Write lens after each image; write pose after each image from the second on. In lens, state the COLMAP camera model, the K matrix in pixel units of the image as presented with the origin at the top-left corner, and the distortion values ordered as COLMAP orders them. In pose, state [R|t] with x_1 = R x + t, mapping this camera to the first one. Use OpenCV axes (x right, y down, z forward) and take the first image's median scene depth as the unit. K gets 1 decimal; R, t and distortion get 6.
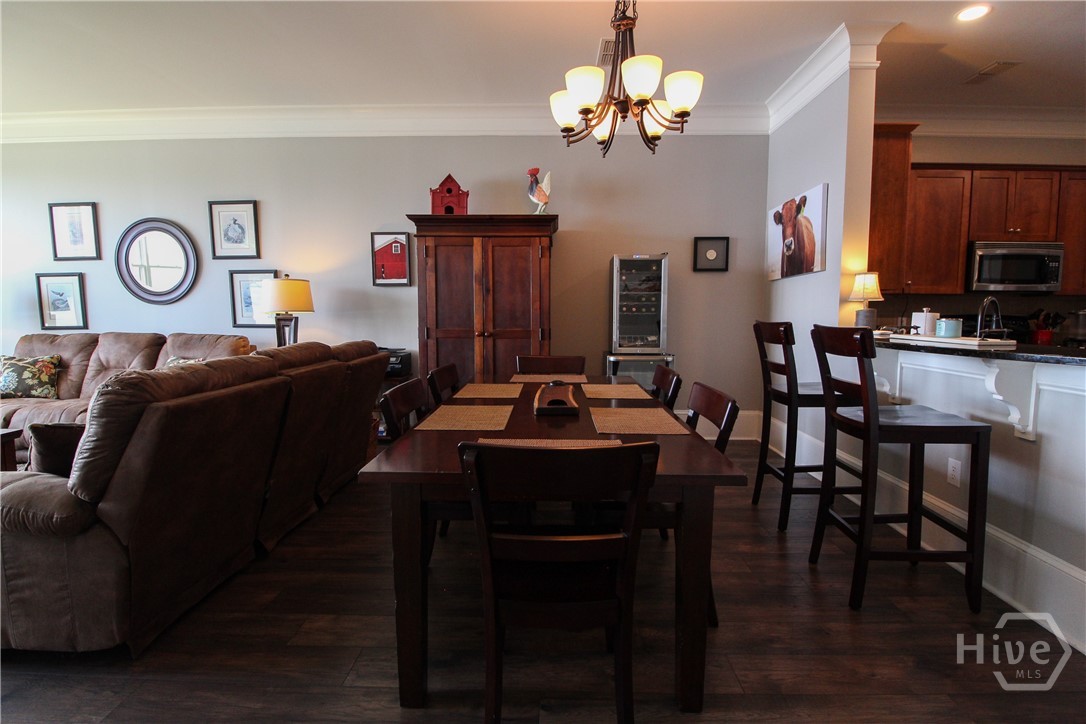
lens RADIAL K [[507.6, 0, 539.1], [0, 507.6, 357.5], [0, 0, 1]] dist [-0.002093, -0.010826]
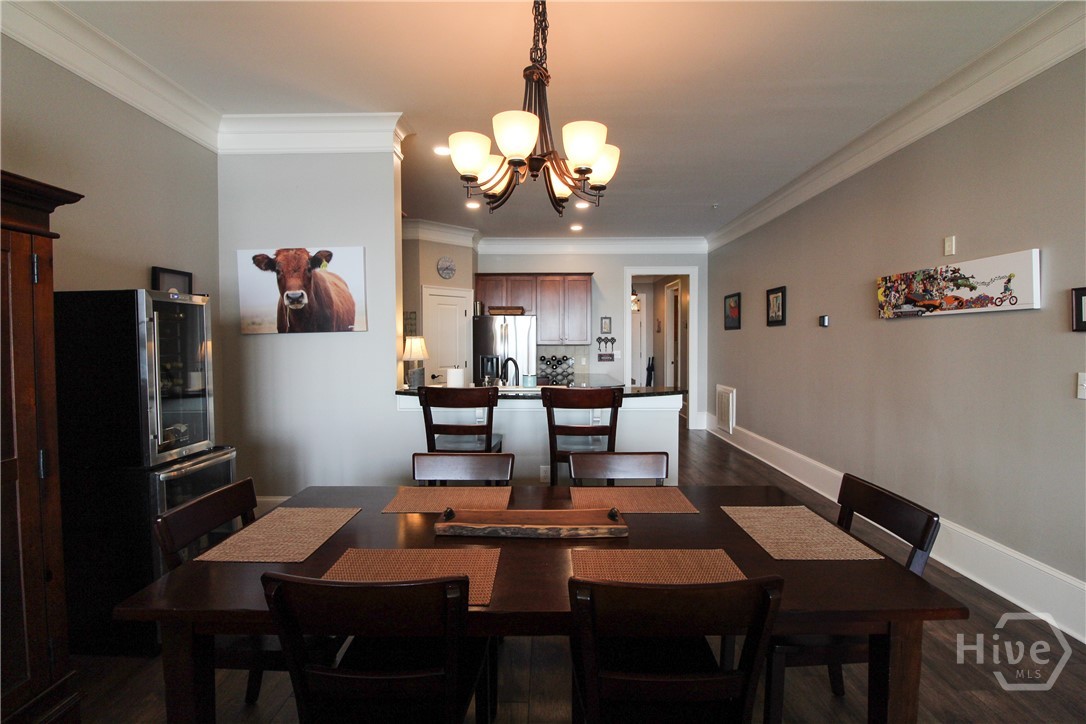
lens RADIAL K [[507.6, 0, 543.4], [0, 507.6, 357.8], [0, 0, 1]] dist [-0.002093, -0.010826]
pose [[-0.014942, -0.038601, 0.999143, -0.386279], [0.096609, 0.994524, 0.039867, -0.102577], [-0.995210, 0.097122, -0.011131, 0.546814]]
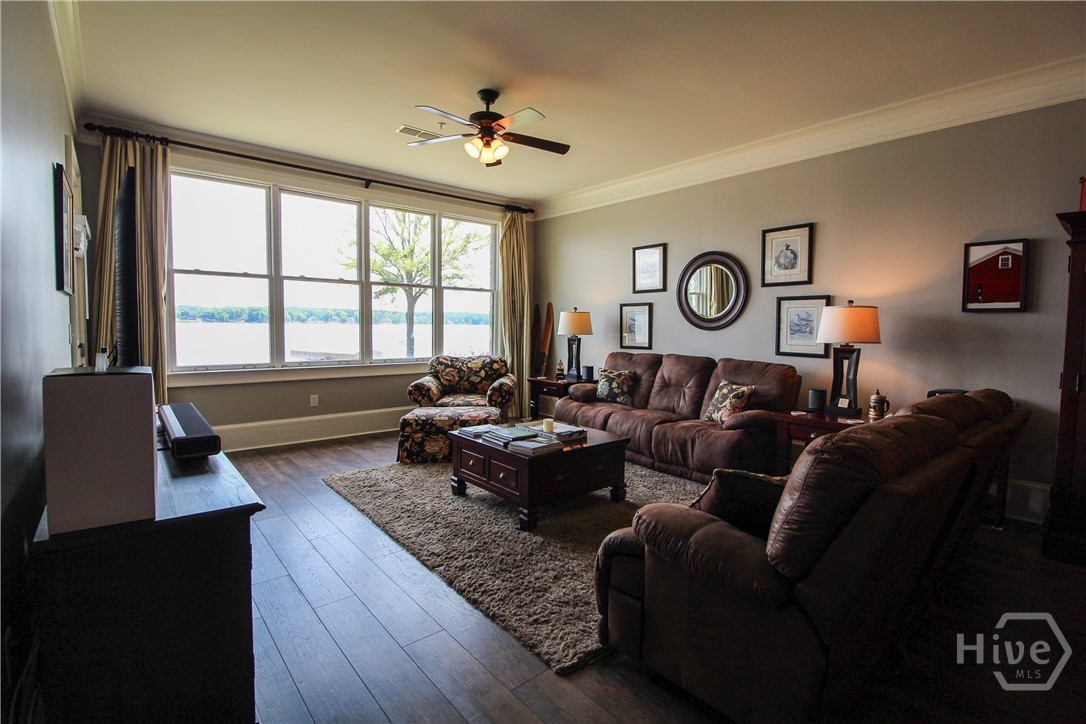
lens RADIAL K [[507.6, 0, 547.9], [0, 507.6, 347.1], [0, 0, 1]] dist [-0.002093, -0.010826]
pose [[0.664776, 0.041955, -0.745864, -0.185514], [-0.081771, 0.996509, -0.016827, -0.024384], [0.742554, 0.072177, 0.665886, 0.020393]]
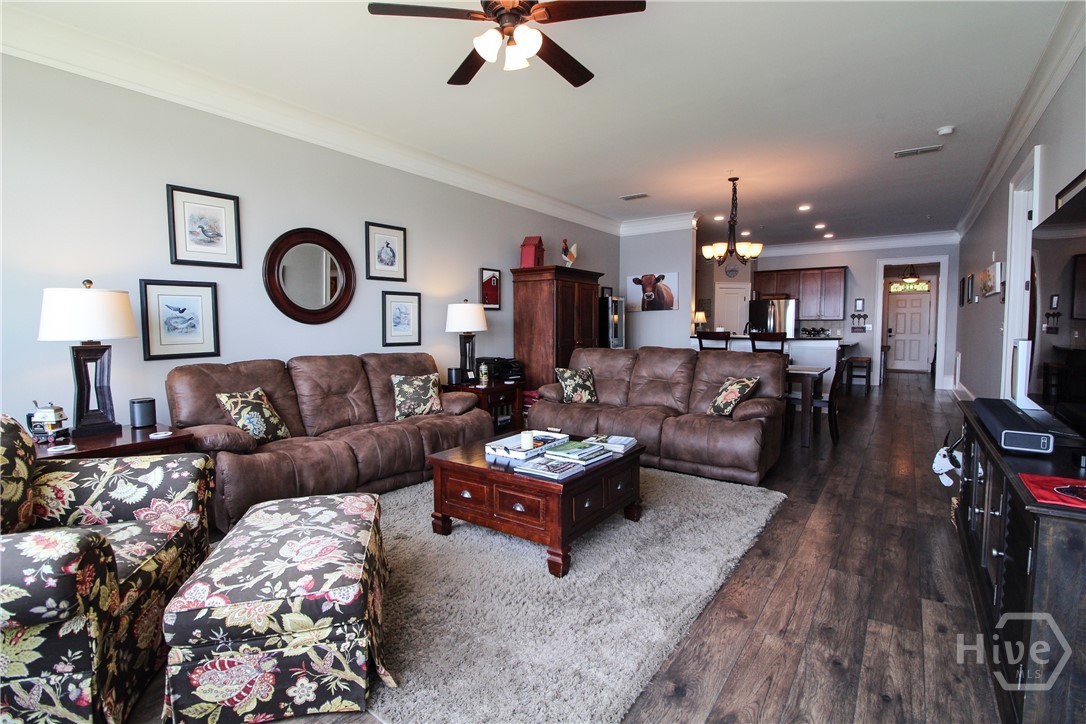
lens RADIAL K [[507.6, 0, 537.9], [0, 507.6, 355.4], [0, 0, 1]] dist [-0.002093, -0.010826]
pose [[0.569448, -0.052819, 0.820328, -1.409482], [0.079279, 0.996811, 0.009150, -0.028855], [-0.818195, 0.059824, 0.571819, 0.177642]]
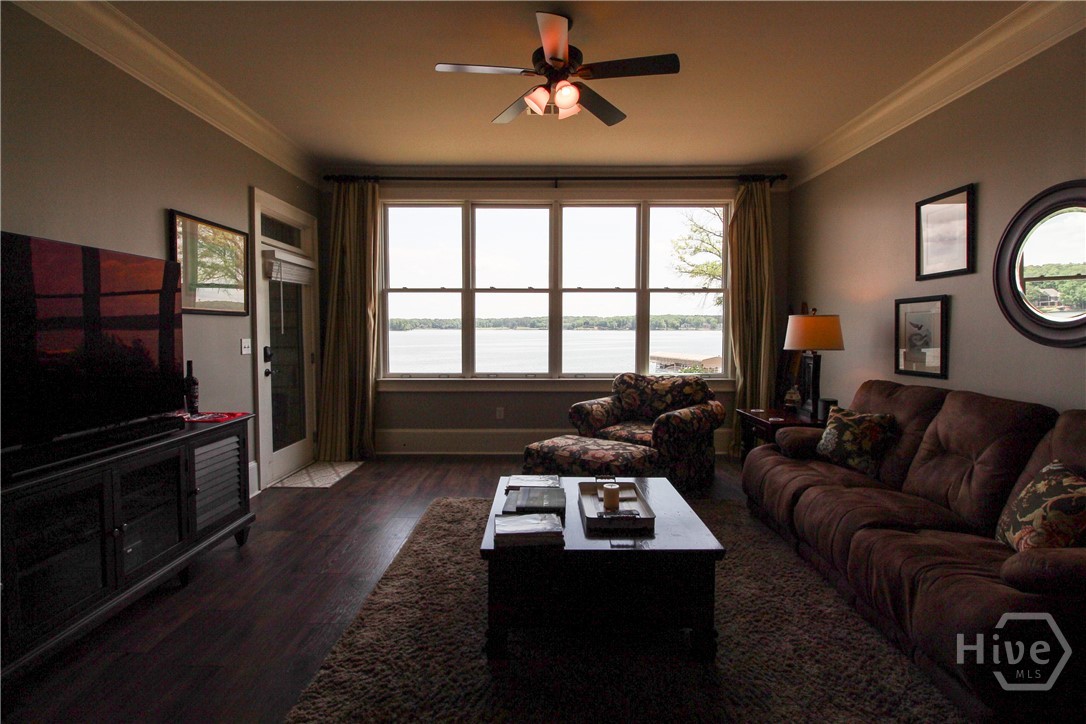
lens RADIAL K [[507.6, 0, 541.4], [0, 507.6, 345.2], [0, 0, 1]] dist [-0.002093, -0.010826]
pose [[0.018305, 0.033232, -0.999280, -0.273442], [-0.094375, 0.995043, 0.031362, -0.079990], [0.995368, 0.093733, 0.021350, 0.505033]]
